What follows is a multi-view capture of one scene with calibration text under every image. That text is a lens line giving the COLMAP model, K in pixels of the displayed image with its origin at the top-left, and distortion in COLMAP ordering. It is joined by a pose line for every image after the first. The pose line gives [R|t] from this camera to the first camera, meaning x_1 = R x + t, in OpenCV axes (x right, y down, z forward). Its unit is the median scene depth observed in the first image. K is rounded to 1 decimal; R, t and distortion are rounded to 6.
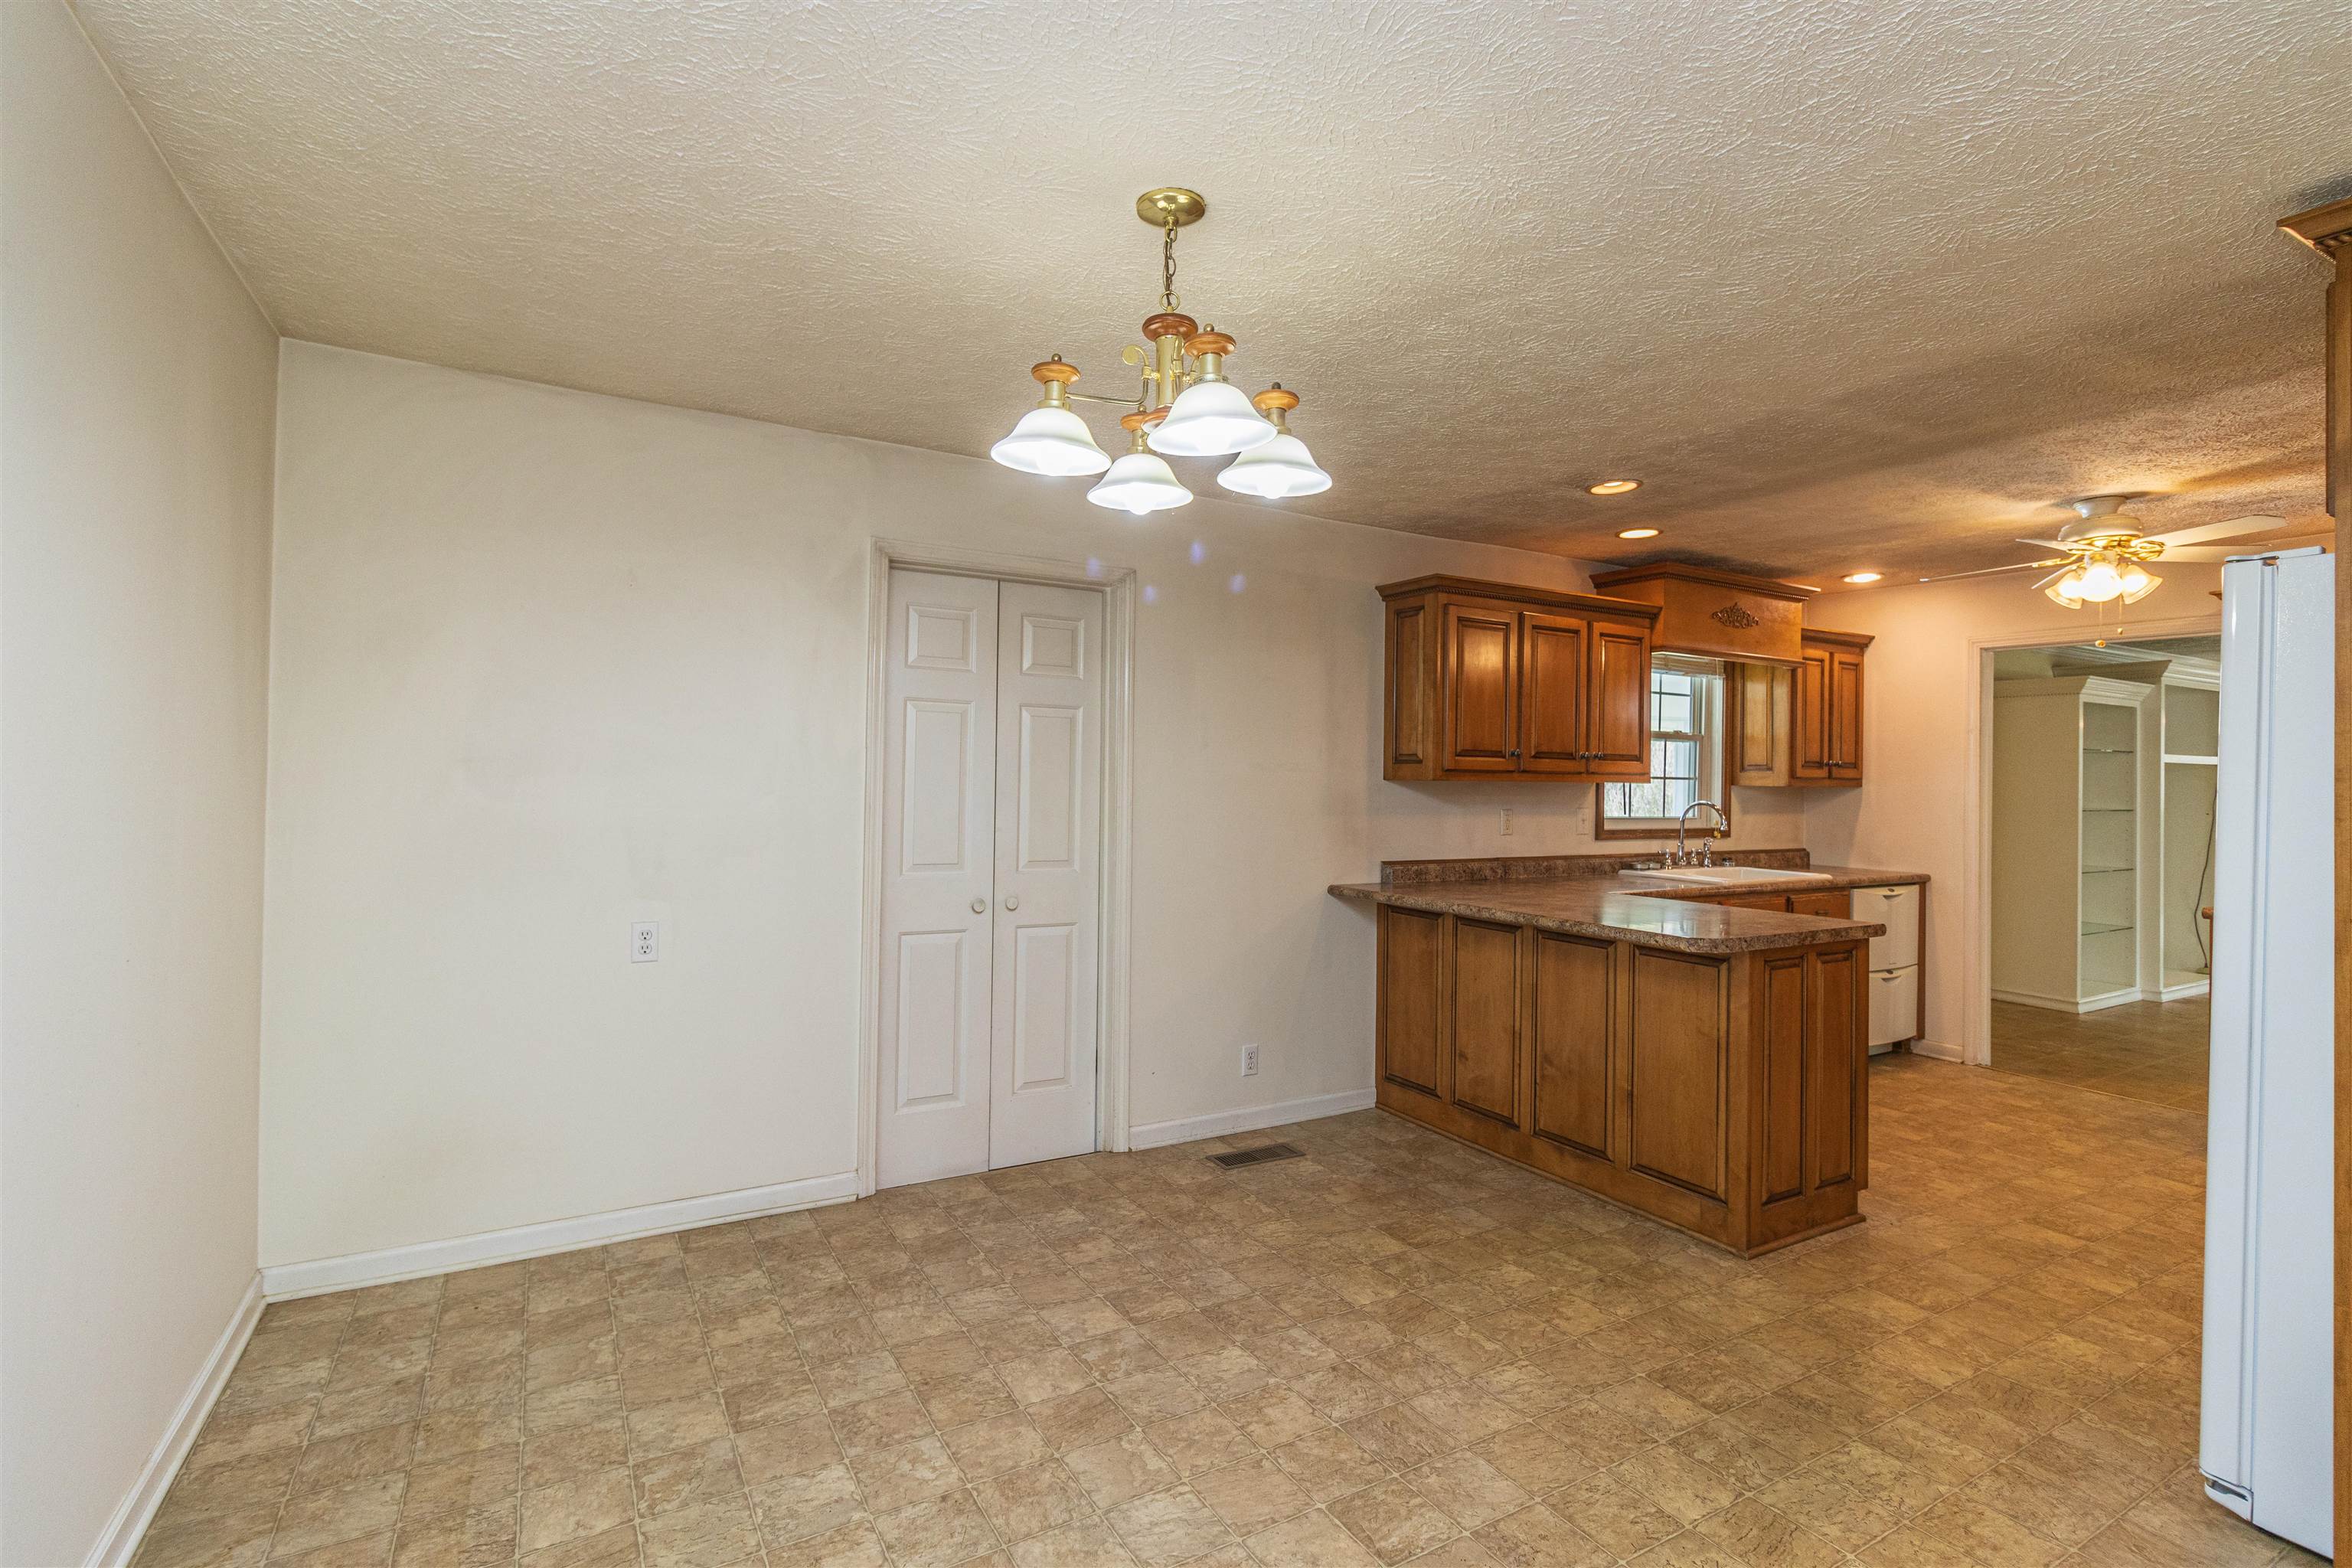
lens RADIAL K [[1080.7, 0, 1172.3], [0, 1080.7, 767.2], [0, 0, 1]] dist [-0.000561, 0.000450]
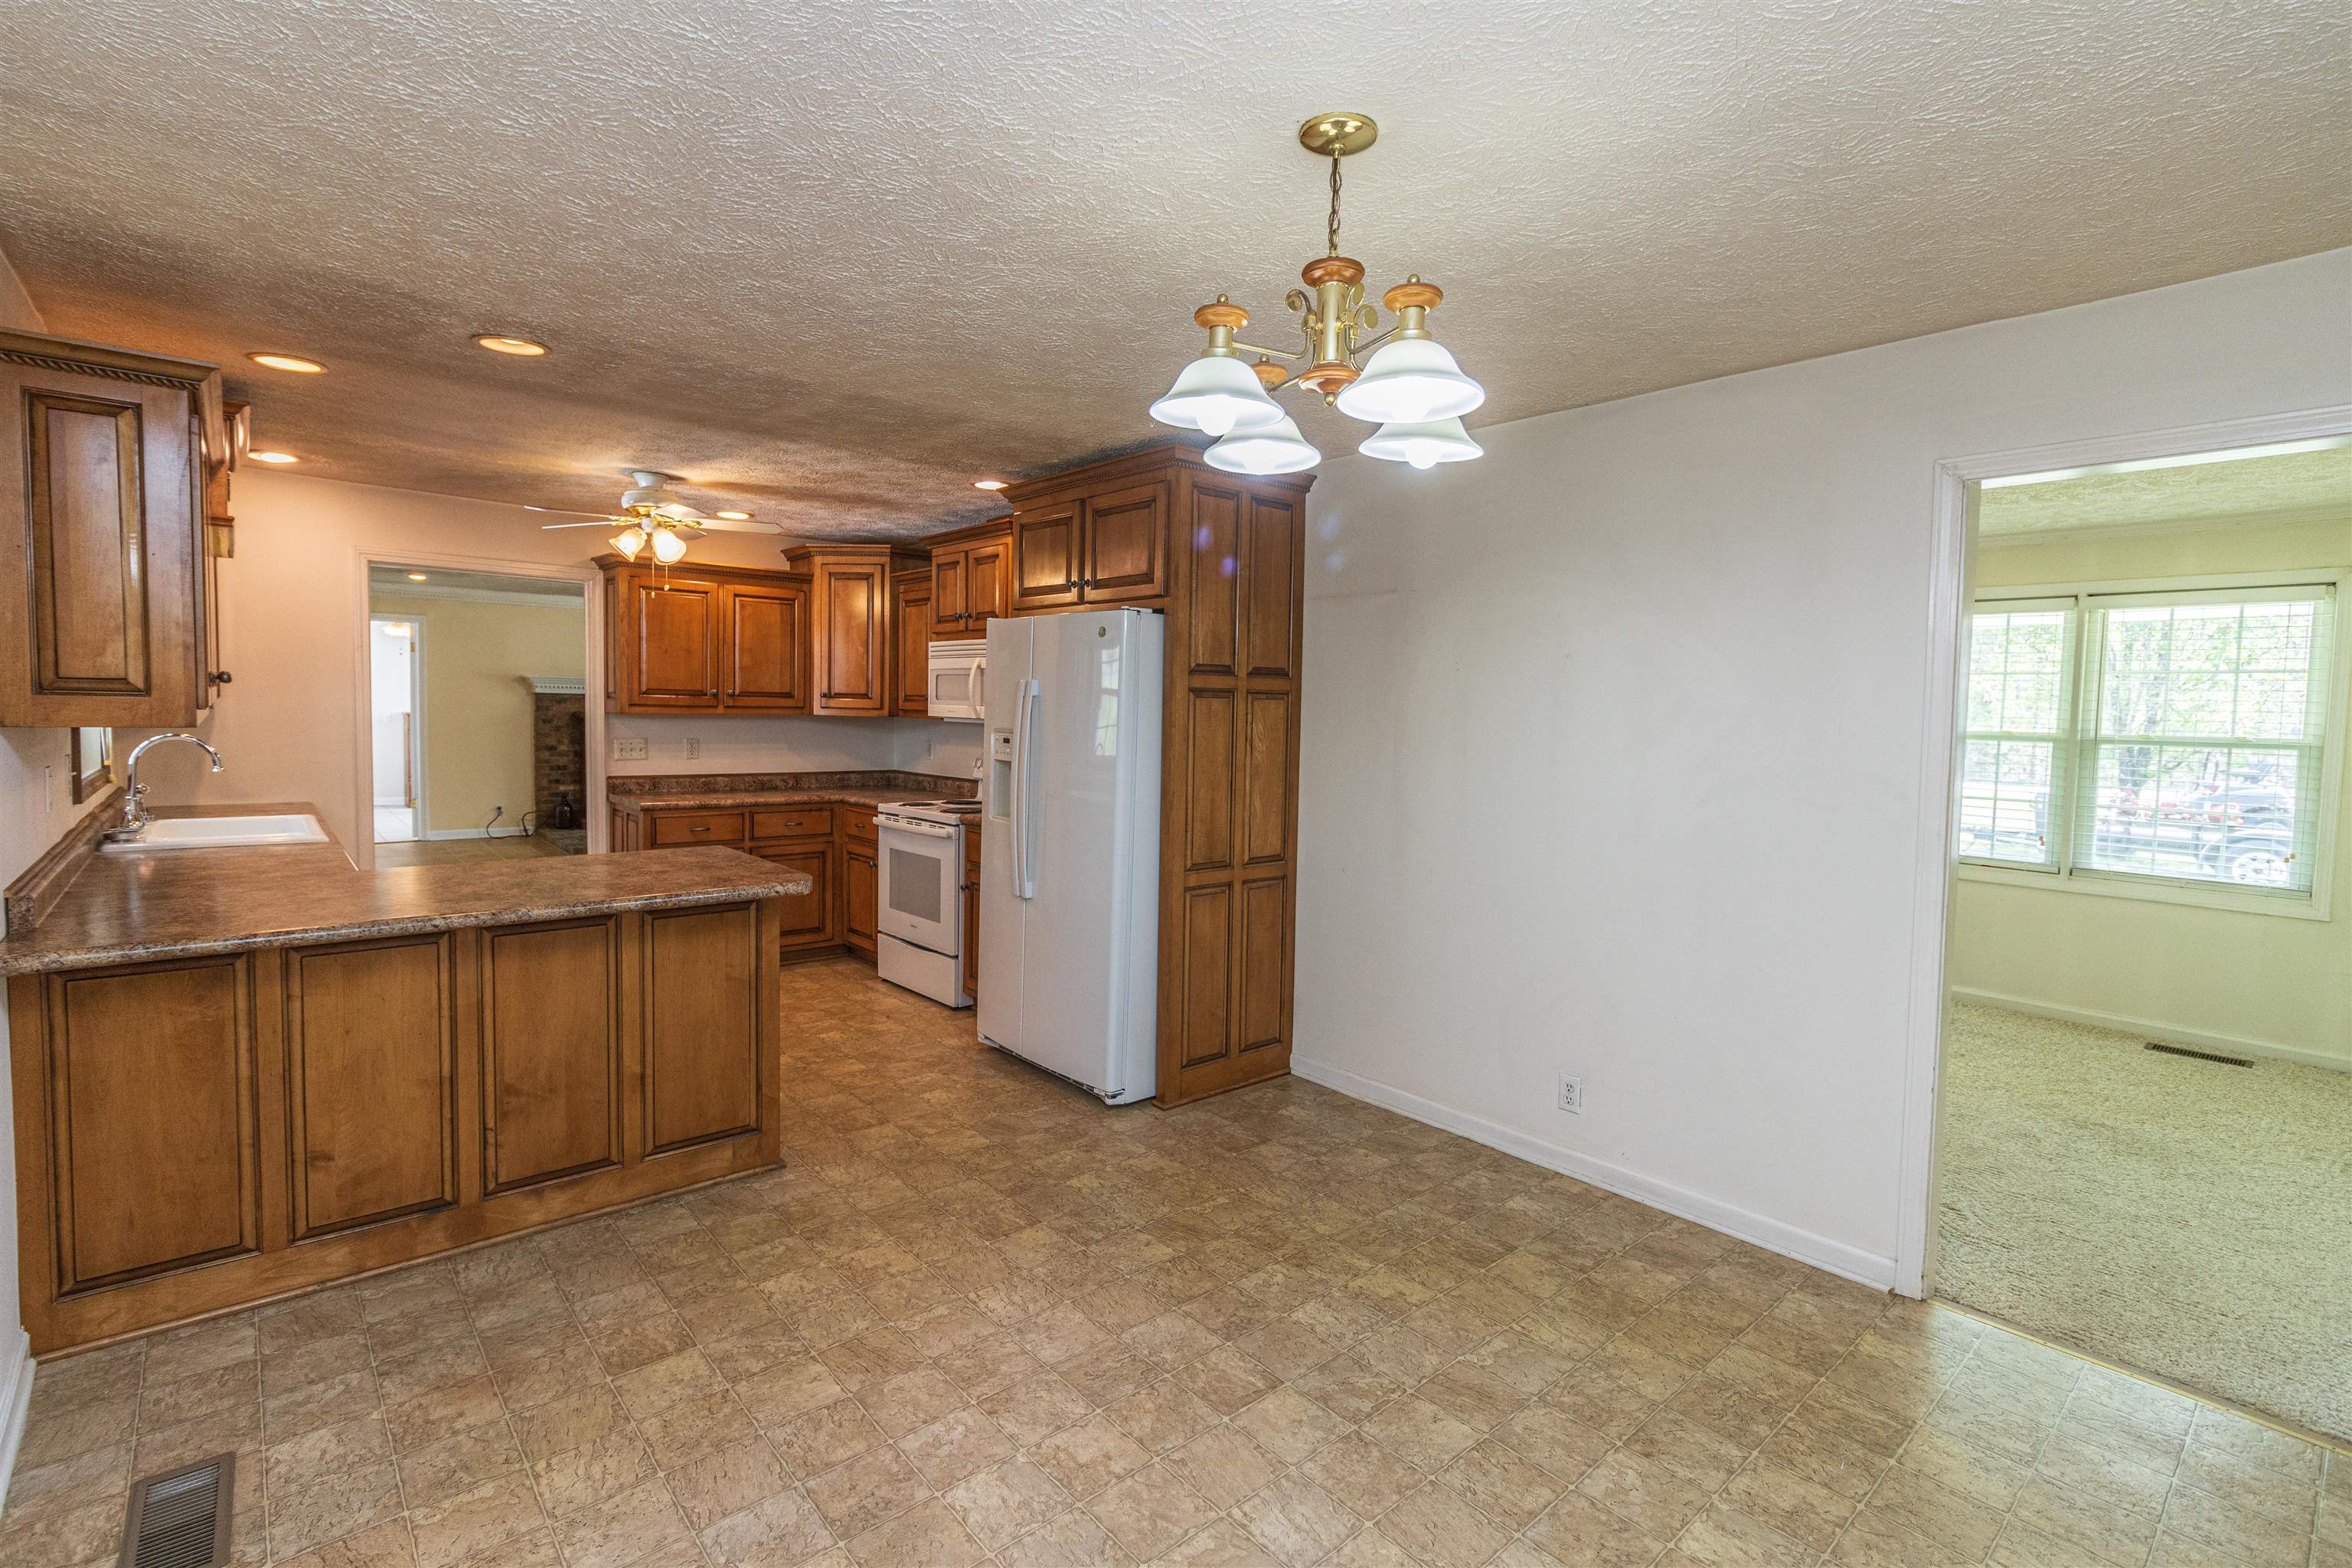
lens RADIAL K [[1079.1, 0, 1169.4], [0, 1079.1, 766.2], [0, 0, 1]] dist [0.002337, 0.000466]
pose [[-0.186505, -0.074729, 0.979608, -0.444215], [-0.035114, 0.996973, 0.069368, -0.026668], [-0.981826, -0.021461, -0.188564, 0.646150]]
